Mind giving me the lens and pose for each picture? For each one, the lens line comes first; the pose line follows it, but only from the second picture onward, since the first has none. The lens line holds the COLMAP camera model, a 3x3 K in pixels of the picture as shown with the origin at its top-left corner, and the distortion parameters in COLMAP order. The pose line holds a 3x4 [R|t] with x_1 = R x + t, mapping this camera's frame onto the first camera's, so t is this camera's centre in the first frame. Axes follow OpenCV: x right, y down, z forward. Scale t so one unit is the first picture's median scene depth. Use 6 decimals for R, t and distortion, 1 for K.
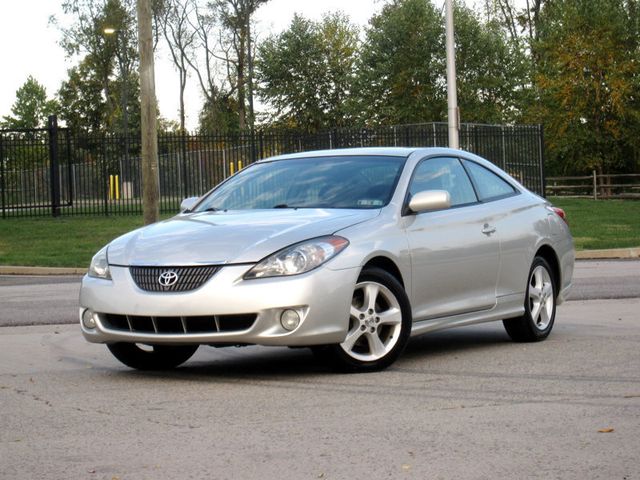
lens RADIAL K [[1771.5, 0, 320.0], [0, 1771.5, 240.0], [0, 0, 1]] dist [-0.054106, 0.196062]
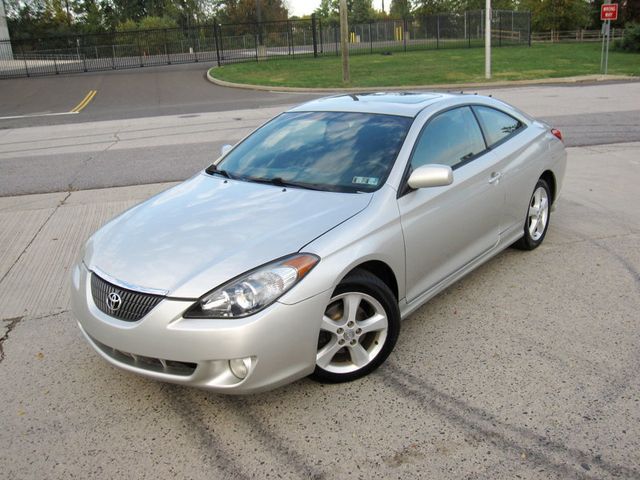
lens RADIAL K [[613.5, 0, 320.0], [0, 613.5, 240.0], [0, 0, 1]] dist [-0.064319, 0.026245]
pose [[0.982285, 0.032625, -0.184533, 0.068788], [0.023559, 0.955417, 0.294320, -0.091571], [0.185908, -0.293453, 0.937723, 0.710018]]
